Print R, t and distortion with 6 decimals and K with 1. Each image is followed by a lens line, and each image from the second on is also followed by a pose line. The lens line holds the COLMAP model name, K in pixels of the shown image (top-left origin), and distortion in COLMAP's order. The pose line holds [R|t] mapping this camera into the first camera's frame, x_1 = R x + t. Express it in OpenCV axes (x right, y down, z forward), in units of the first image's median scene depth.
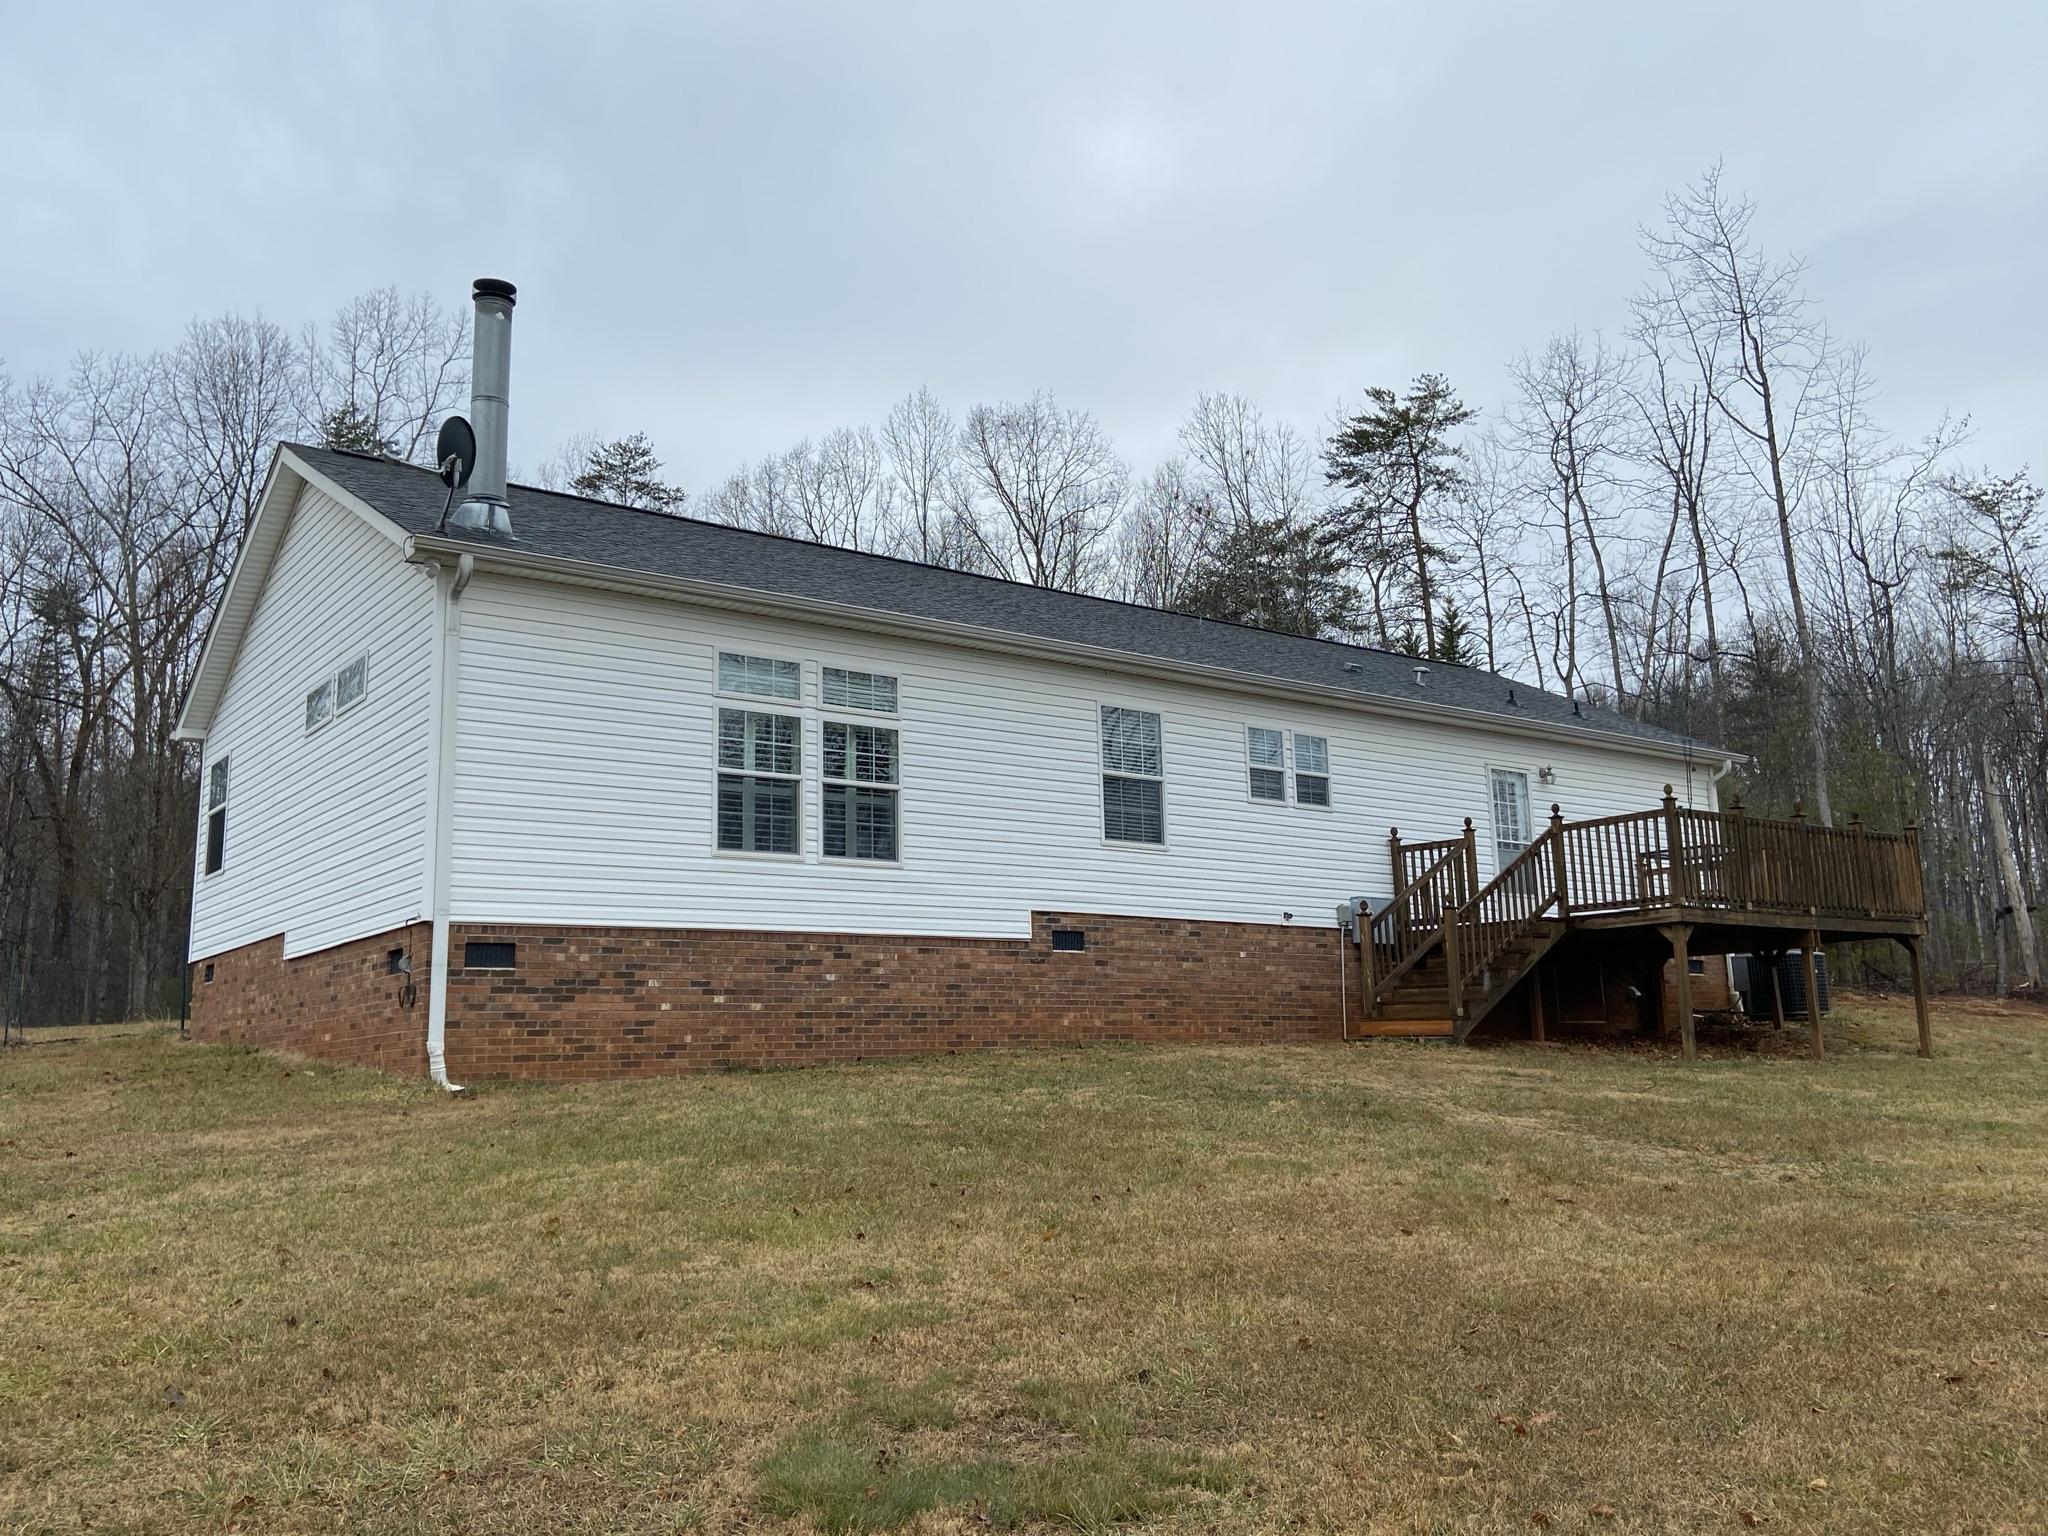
lens RADIAL K [[1689.6, 0, 1027.8], [0, 1689.6, 764.9], [0, 0, 1]] dist [0.140614, 0.000327]
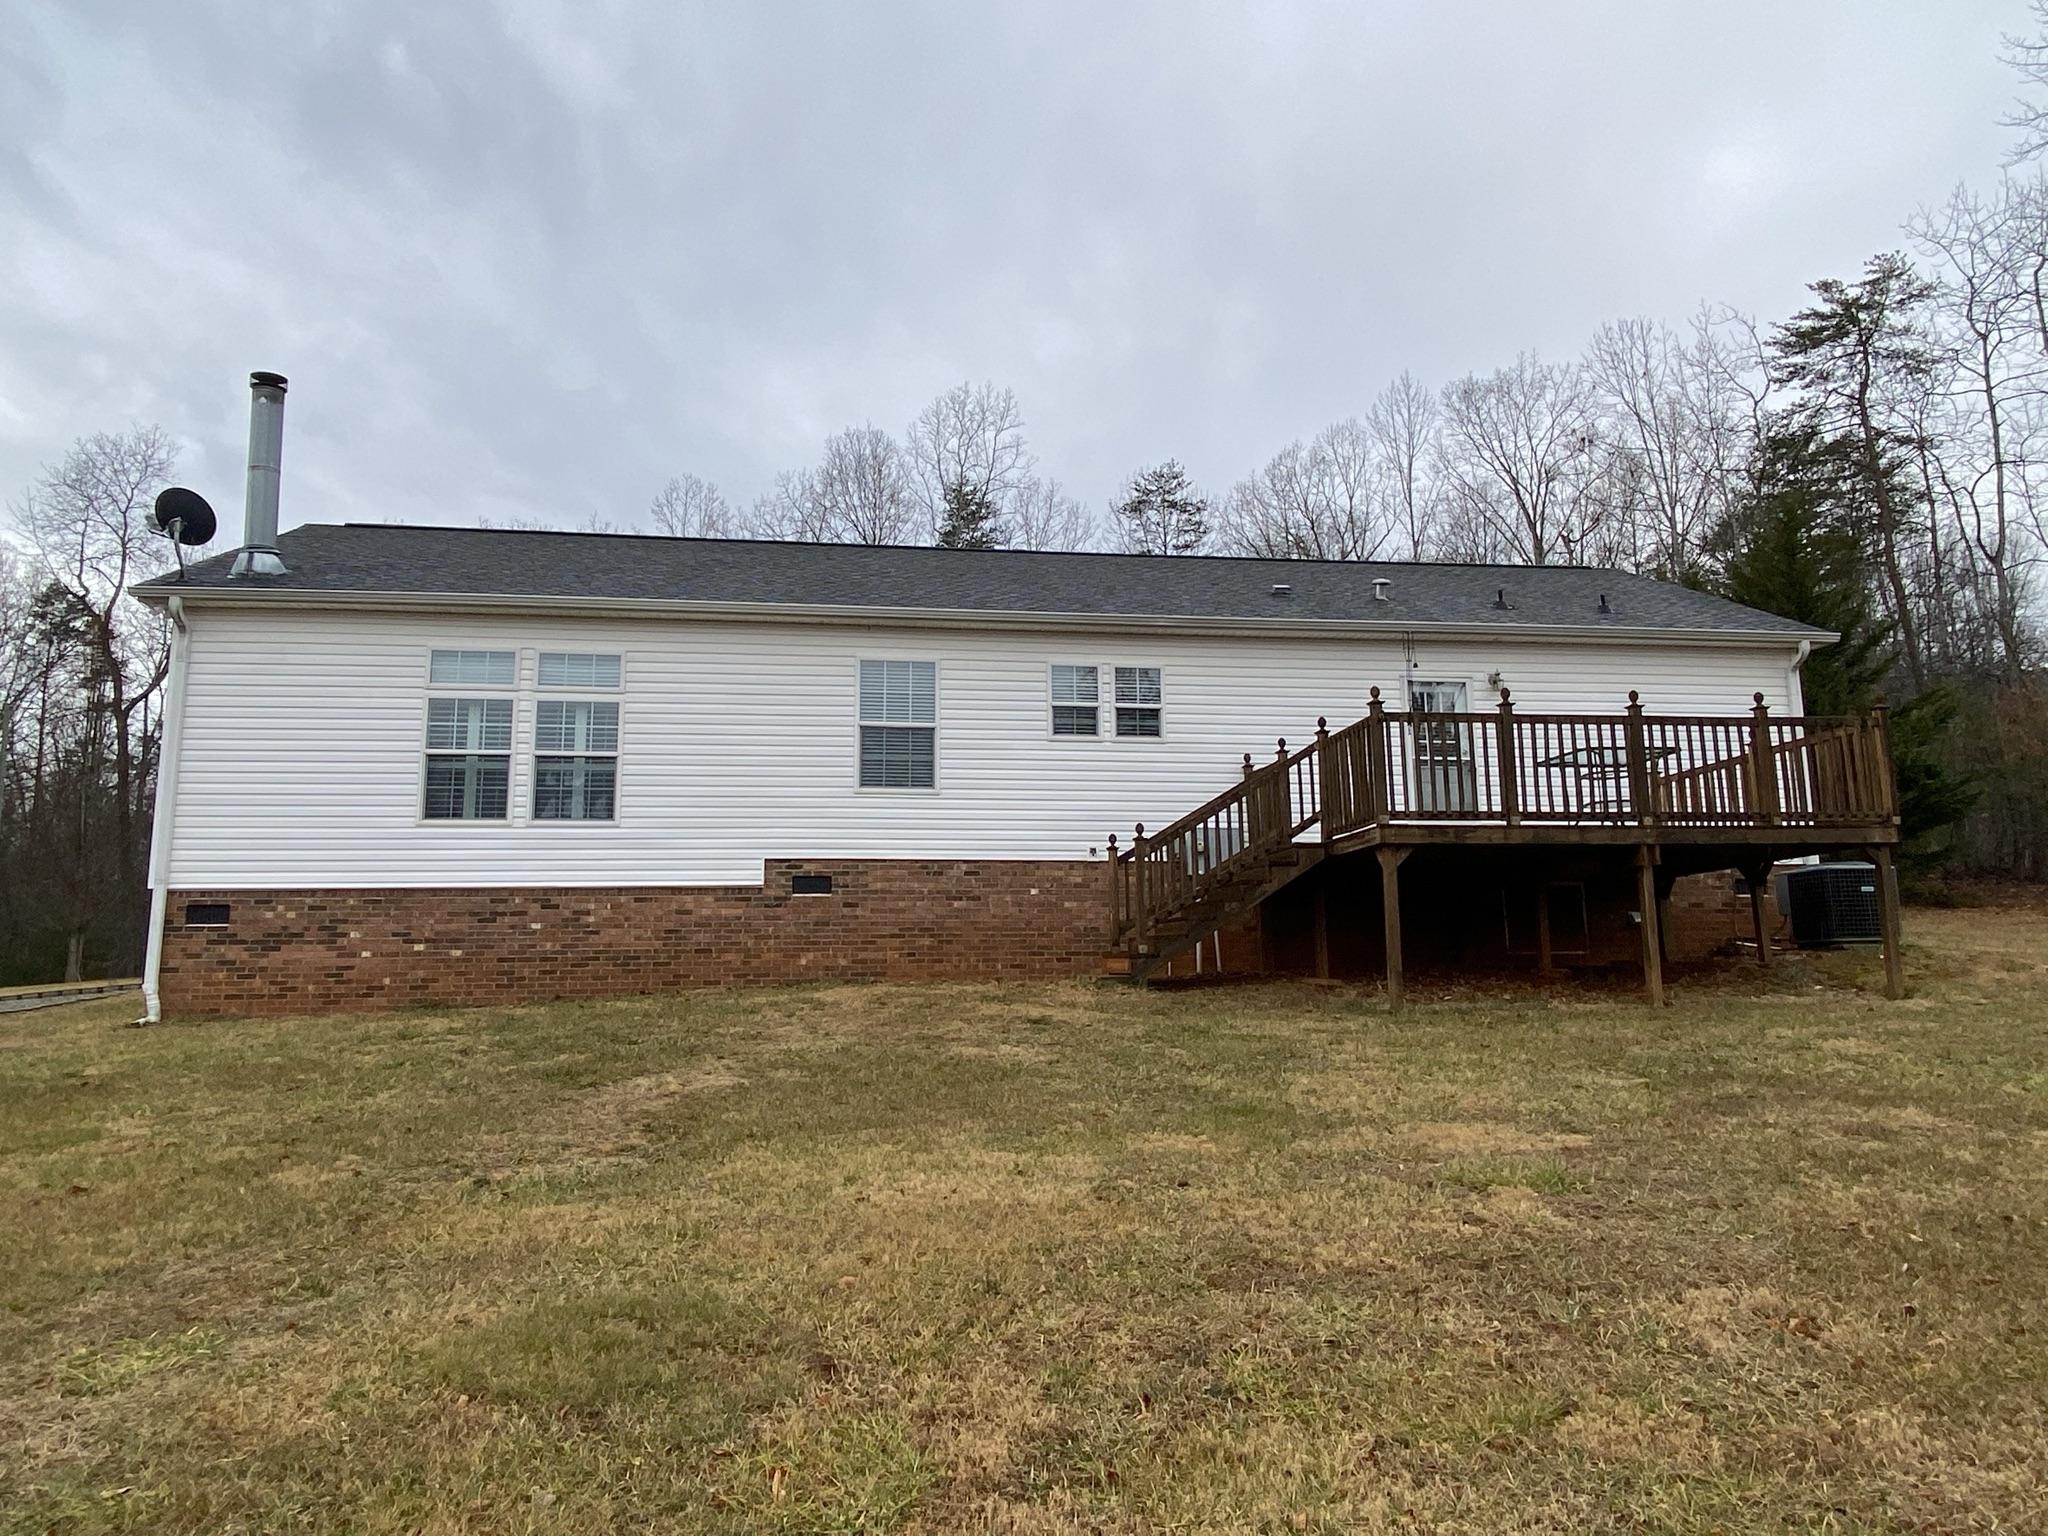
lens RADIAL K [[1358.6, 0, 1025.9], [0, 1358.6, 768.9], [0, 0, 1]] dist [0.097483, -0.108390]
pose [[0.881532, -0.062962, -0.467907, 0.580144], [0.077780, 0.996893, 0.012394, 0.032848], [0.465673, -0.047319, 0.883691, 0.328394]]
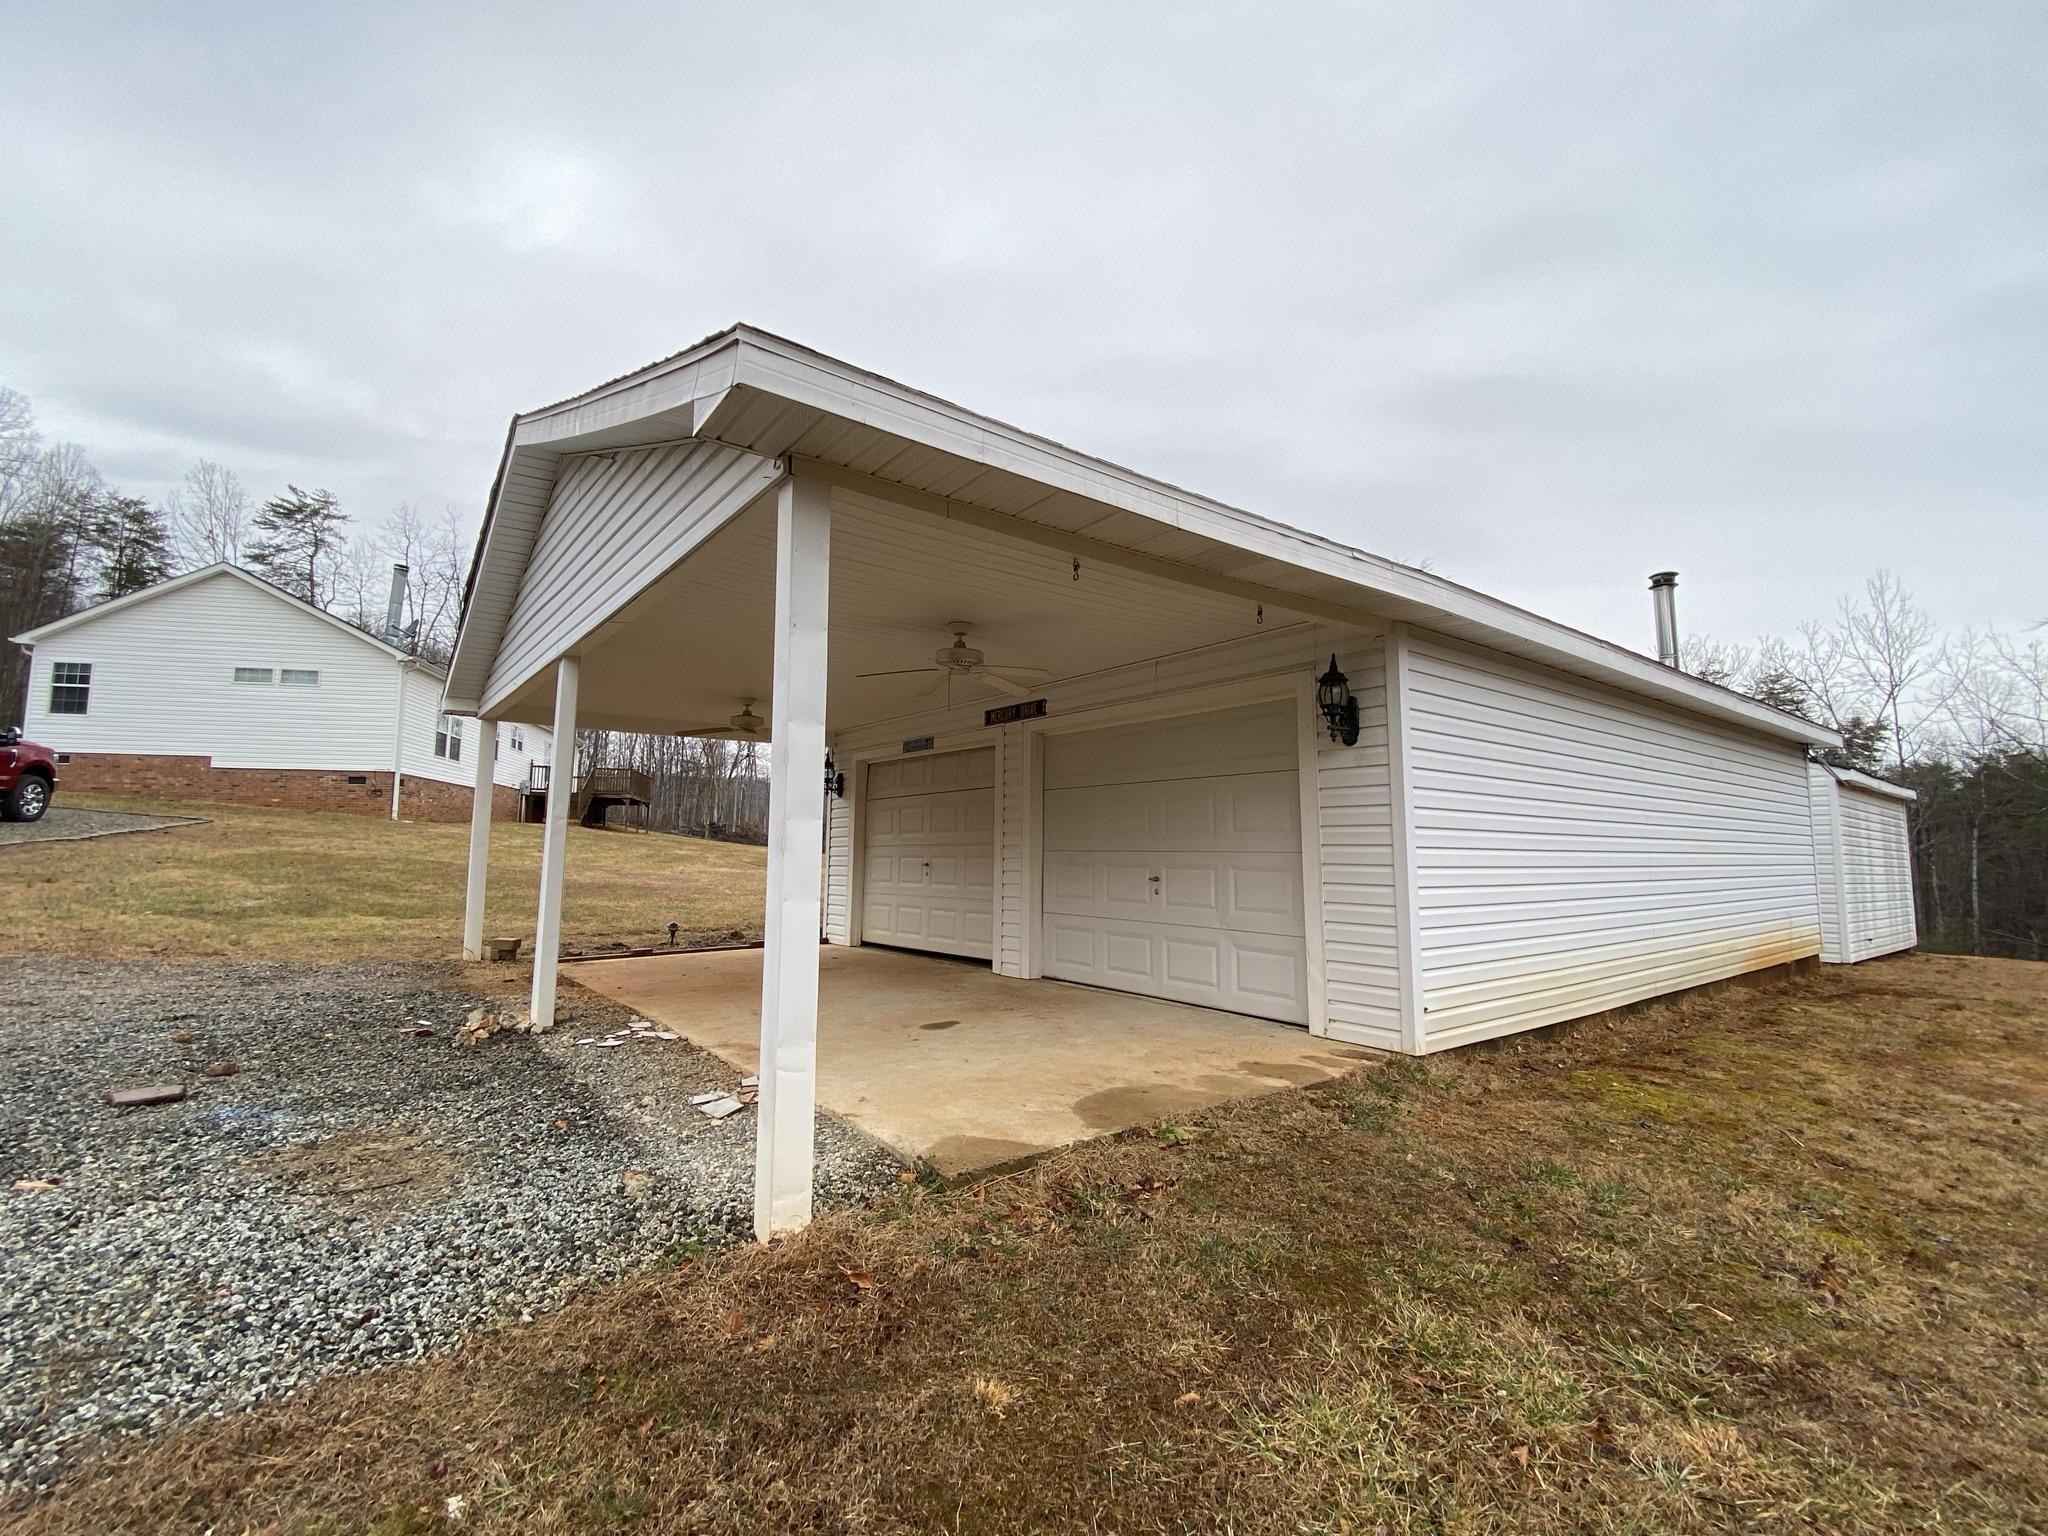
lens RADIAL K [[895.5, 0, 1024.5], [0, 895.5, 768.8], [0, 0, 1]] dist [0.058907, -0.060510]
pose [[0.416412, 0.111478, 0.902316, -1.213163], [-0.174175, 0.983854, -0.041171, -0.046359], [-0.892336, -0.140016, 0.429106, -0.715509]]
